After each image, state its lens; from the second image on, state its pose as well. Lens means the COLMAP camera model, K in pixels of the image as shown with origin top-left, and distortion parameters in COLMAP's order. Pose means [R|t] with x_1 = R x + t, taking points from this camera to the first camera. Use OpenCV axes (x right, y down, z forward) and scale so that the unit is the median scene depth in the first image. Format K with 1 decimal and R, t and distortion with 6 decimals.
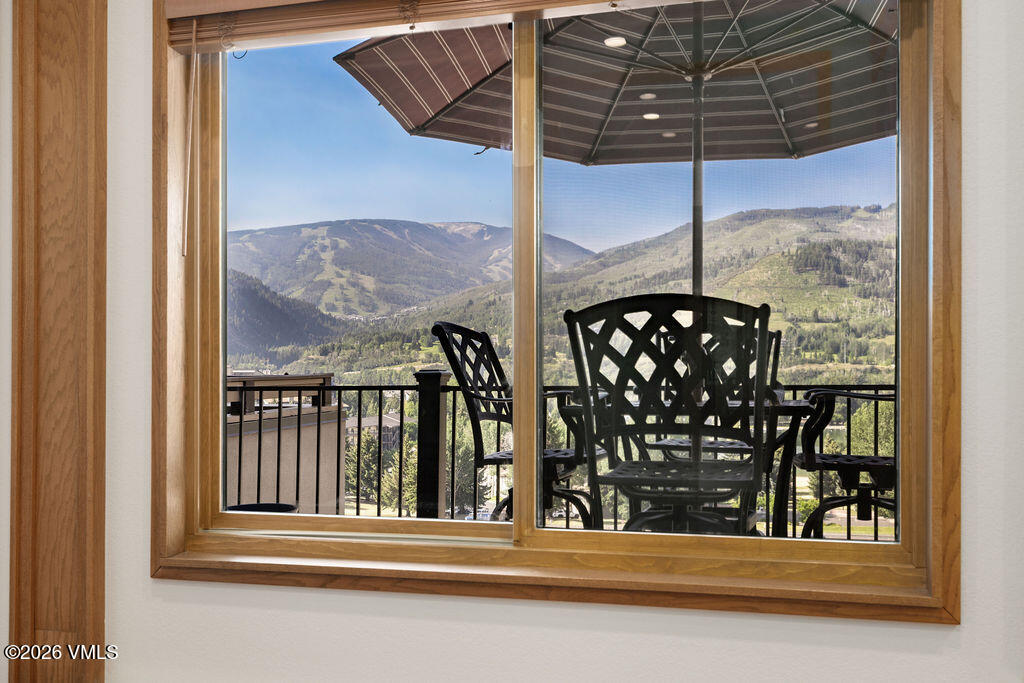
lens RADIAL K [[1010.7, 0, 488.4], [0, 1010.7, 359.2], [0, 0, 1]] dist [0.005128, 0.008868]
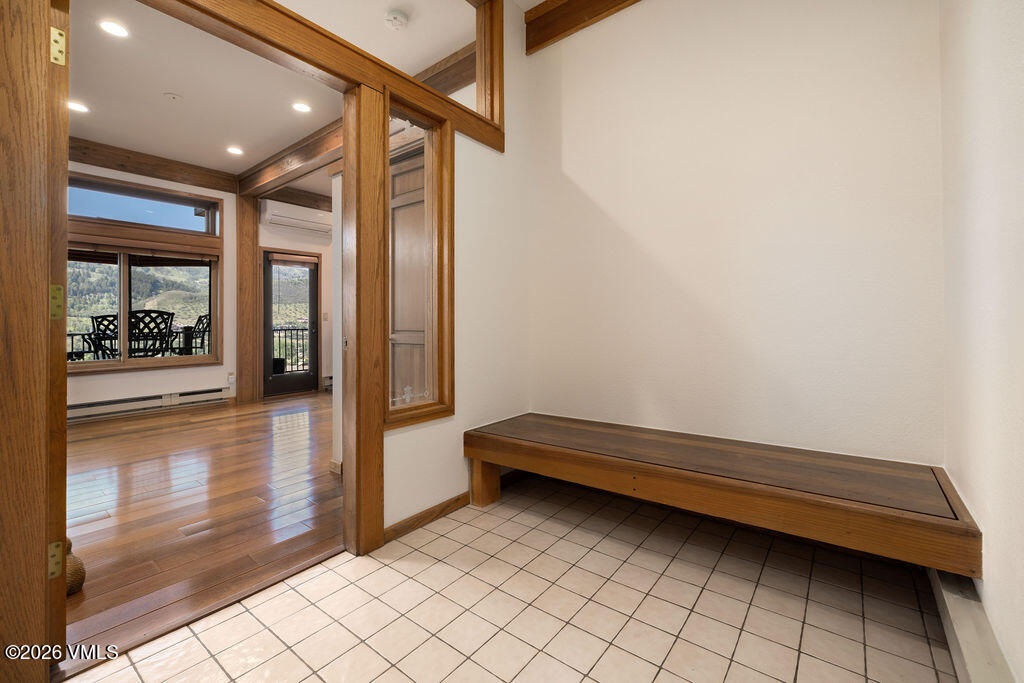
lens RADIAL K [[431.6, 0, 532.5], [0, 431.6, 320.8], [0, 0, 1]] dist [-0.000061, 0.000674]
pose [[0.345299, 0.006524, 0.938470, -0.914188], [0.009544, 0.999900, -0.010462, 0.020490], [-0.938444, 0.012569, 0.345202, -1.134278]]
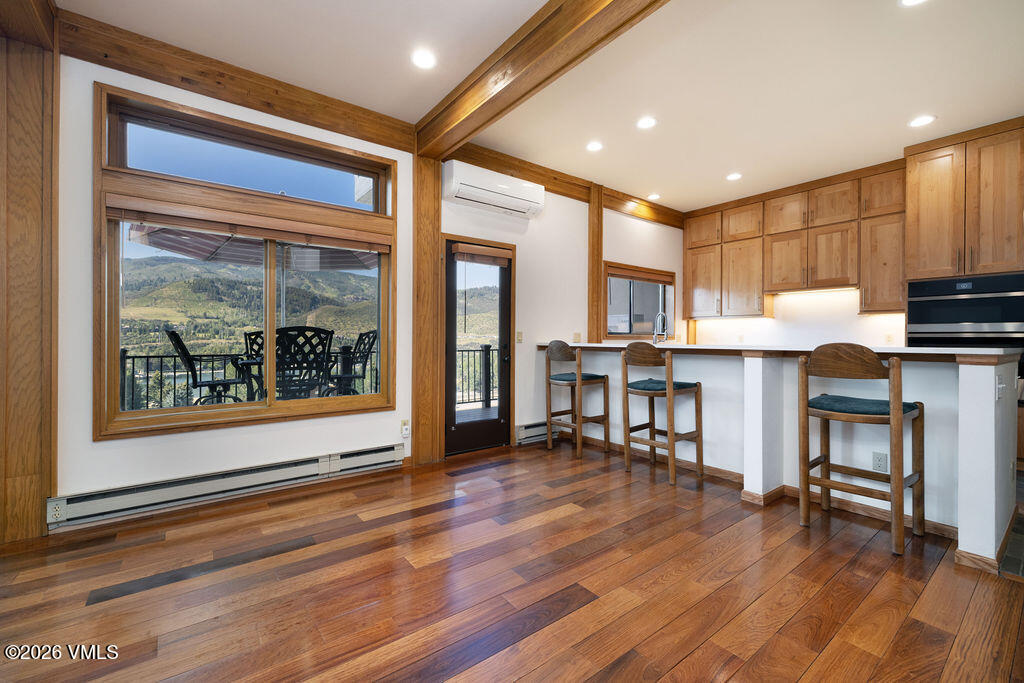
lens RADIAL K [[436.1, 0, 526.8], [0, 436.1, 343.7], [0, 0, 1]] dist [-0.000972, 0.000062]
pose [[0.578519, -0.002222, 0.815666, -0.461514], [-0.008602, 0.999924, 0.008825, -0.023023], [-0.815623, -0.012122, 0.578456, -0.323815]]
